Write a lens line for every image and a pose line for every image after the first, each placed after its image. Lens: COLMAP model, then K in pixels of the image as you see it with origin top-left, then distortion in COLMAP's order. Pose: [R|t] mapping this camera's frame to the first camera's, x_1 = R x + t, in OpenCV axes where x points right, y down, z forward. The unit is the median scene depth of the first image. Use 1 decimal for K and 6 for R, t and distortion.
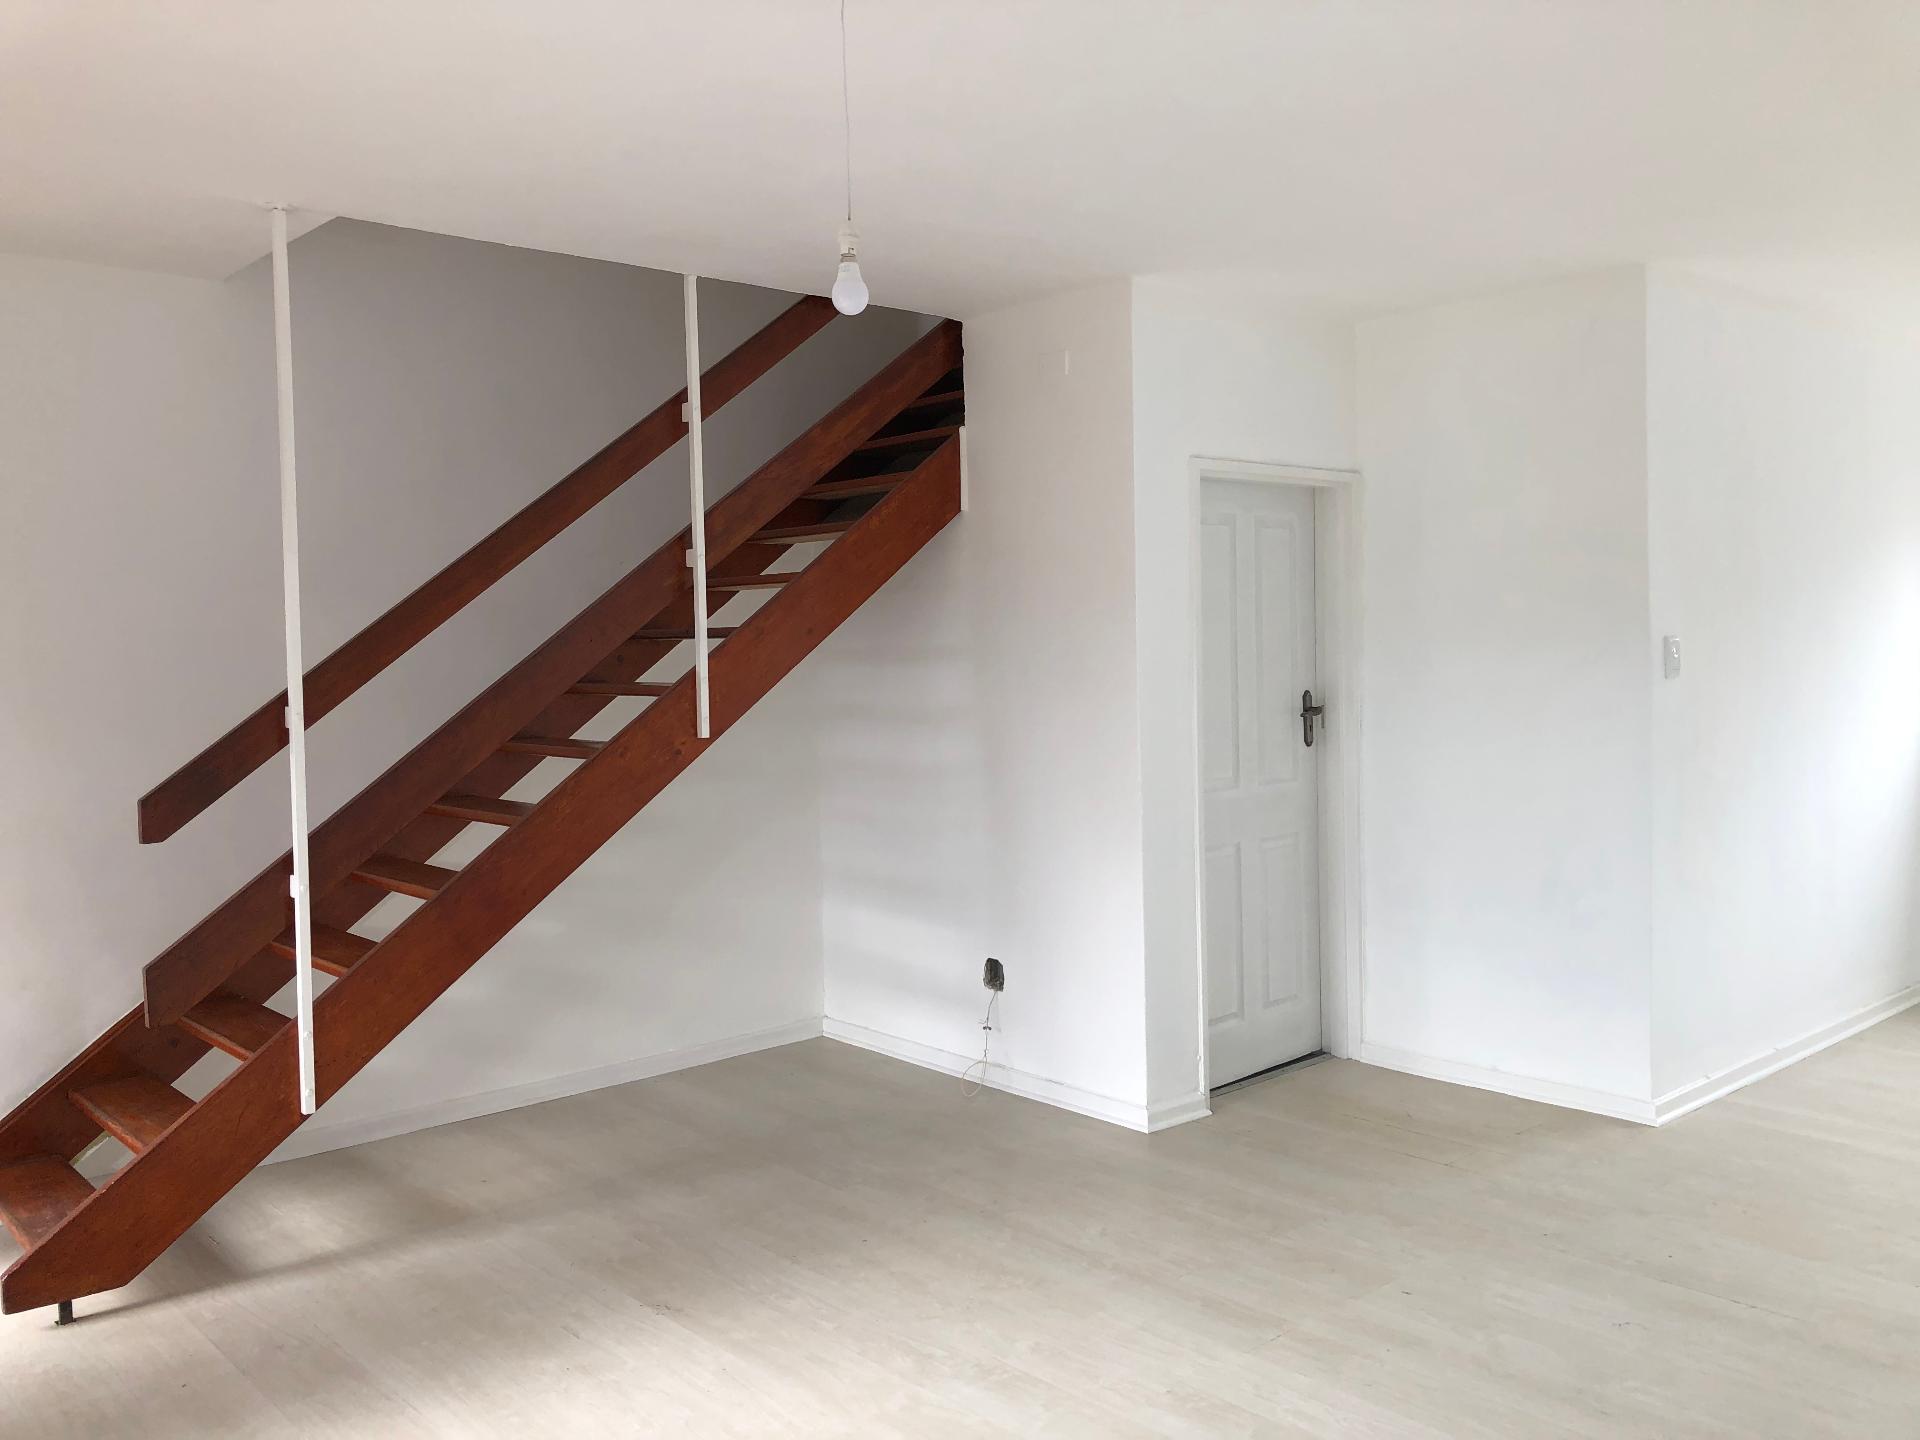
lens RADIAL K [[1582.9, 0, 960.6], [0, 1582.9, 710.4], [0, 0, 1]] dist [0.012488, 0.006282]
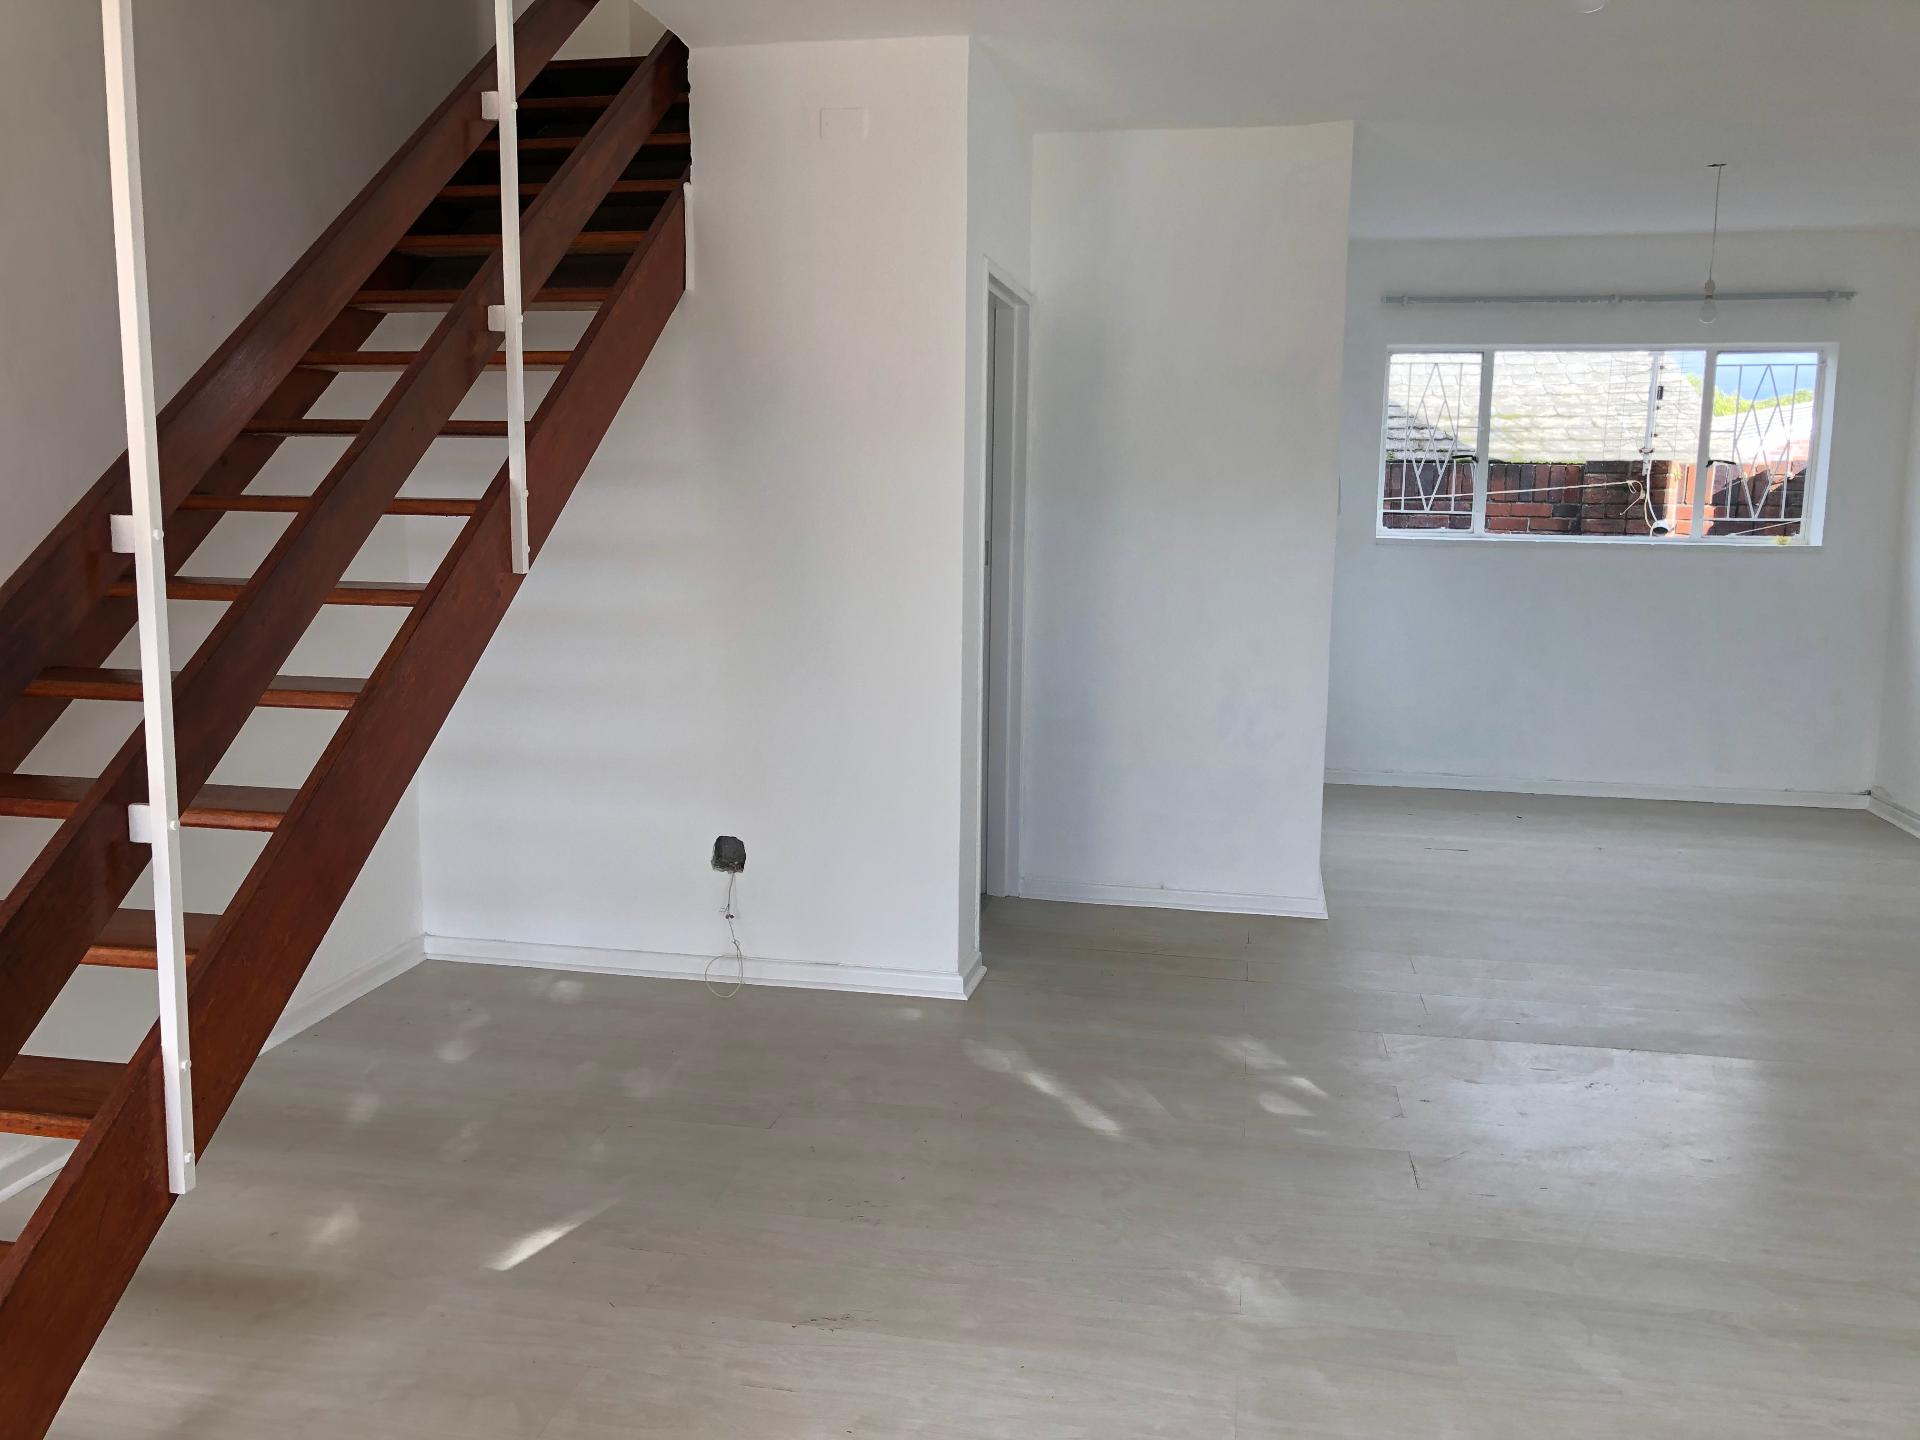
lens RADIAL K [[1587.1, 0, 956.0], [0, 1587.1, 726.3], [0, 0, 1]] dist [0.005685, 0.013313]
pose [[0.793653, -0.061830, 0.605220, -0.404105], [-0.002073, 0.994542, 0.104321, 0.009665], [-0.608367, -0.084049, 0.789193, 0.267730]]
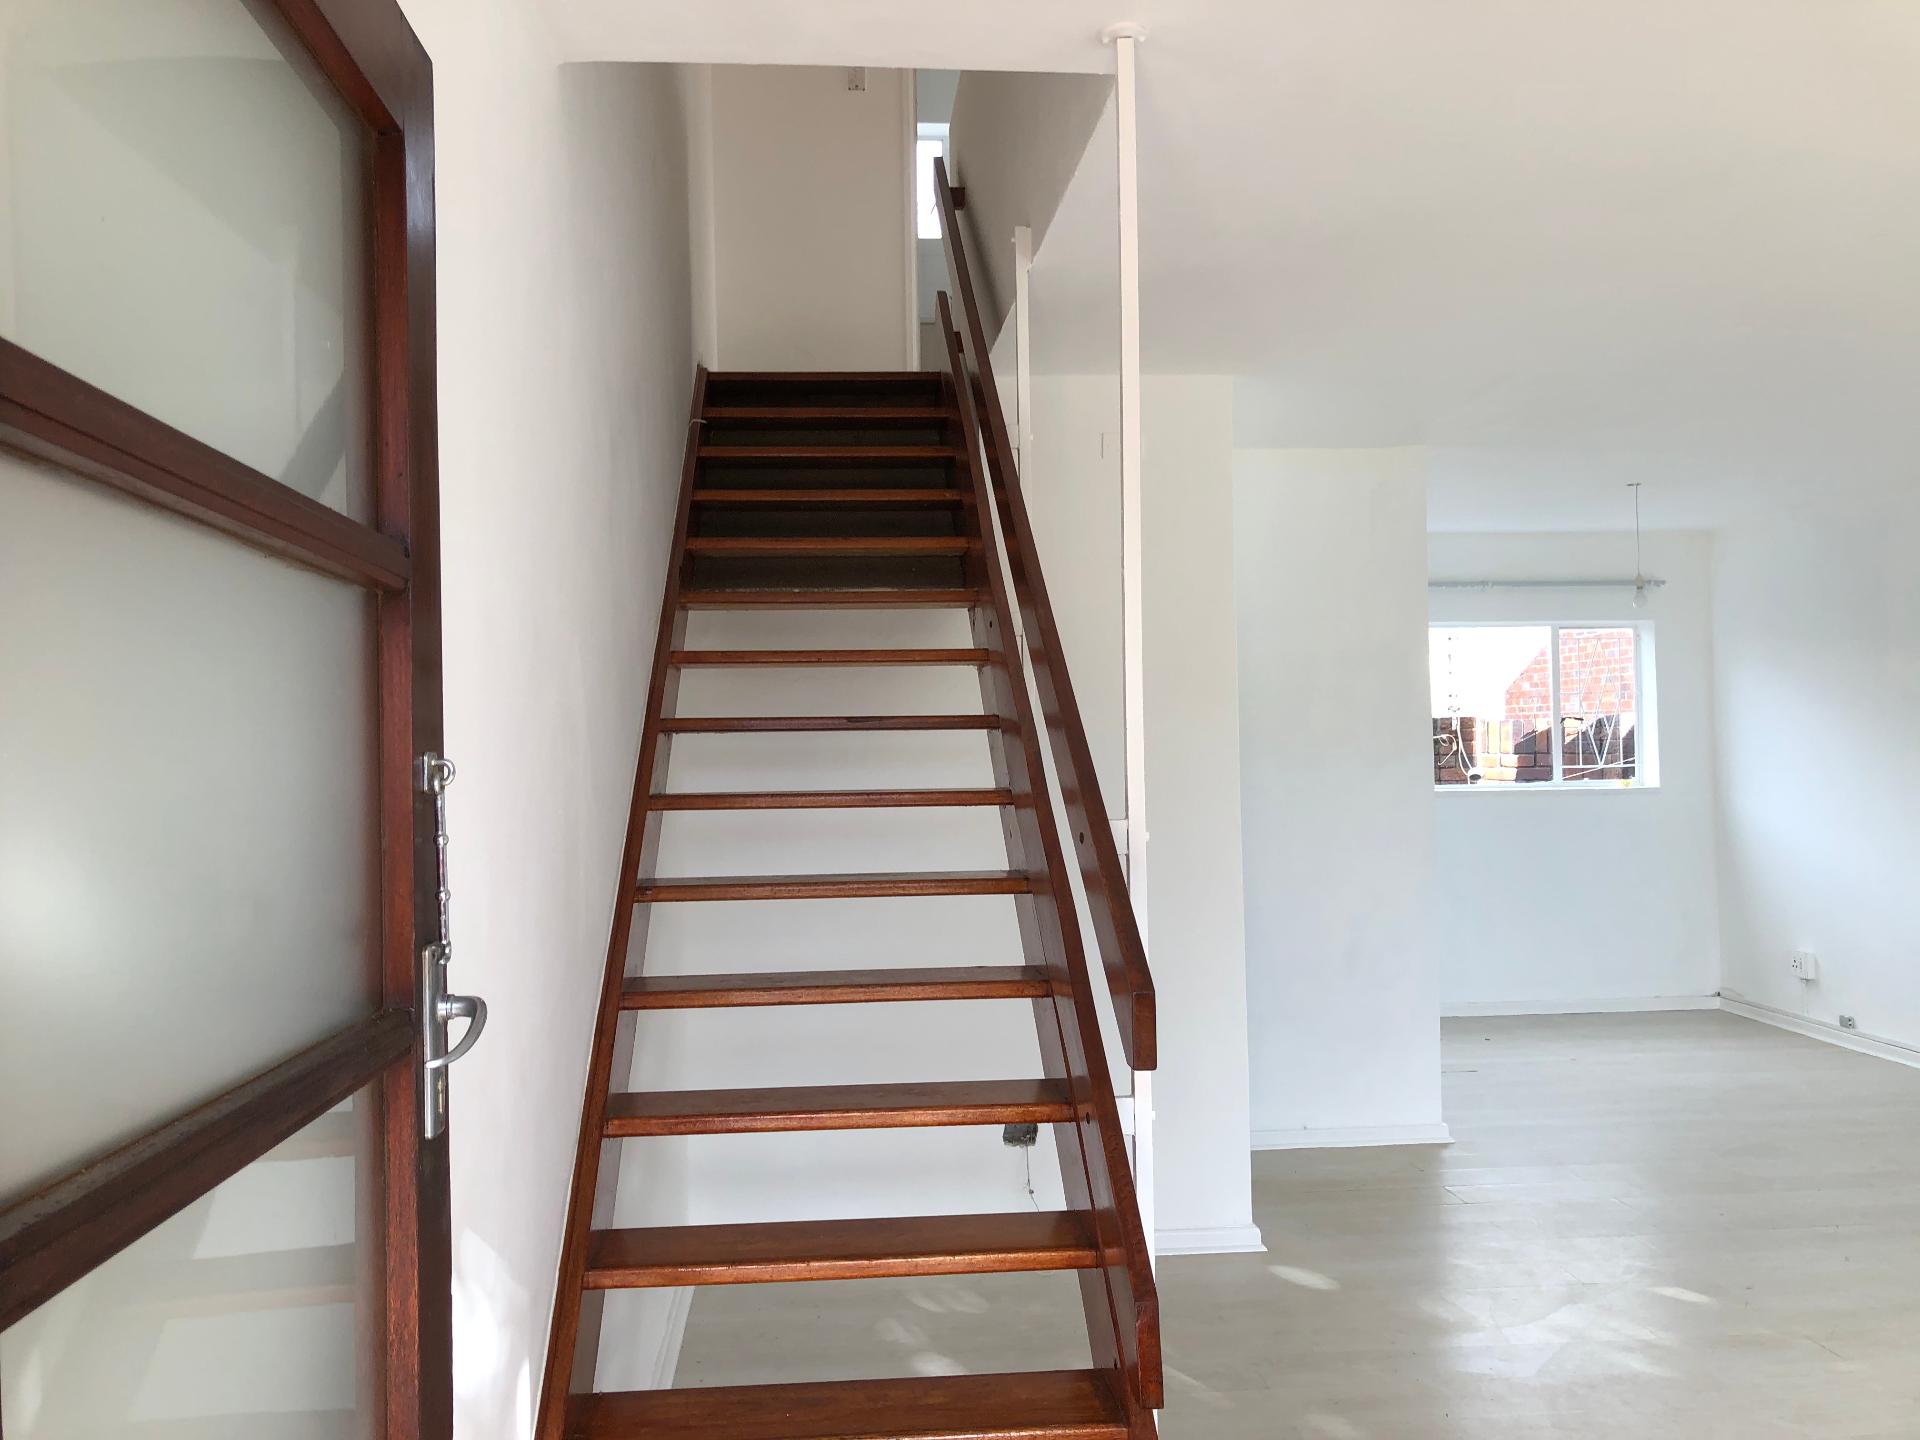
lens RADIAL K [[1582.9, 0, 960.6], [0, 1582.9, 710.4], [0, 0, 1]] dist [0.012488, 0.006282]
pose [[0.595006, 0.027835, 0.803239, -0.709729], [0.037806, 0.997325, -0.062566, -0.006435], [-0.802832, 0.067594, 0.592362, 0.514732]]
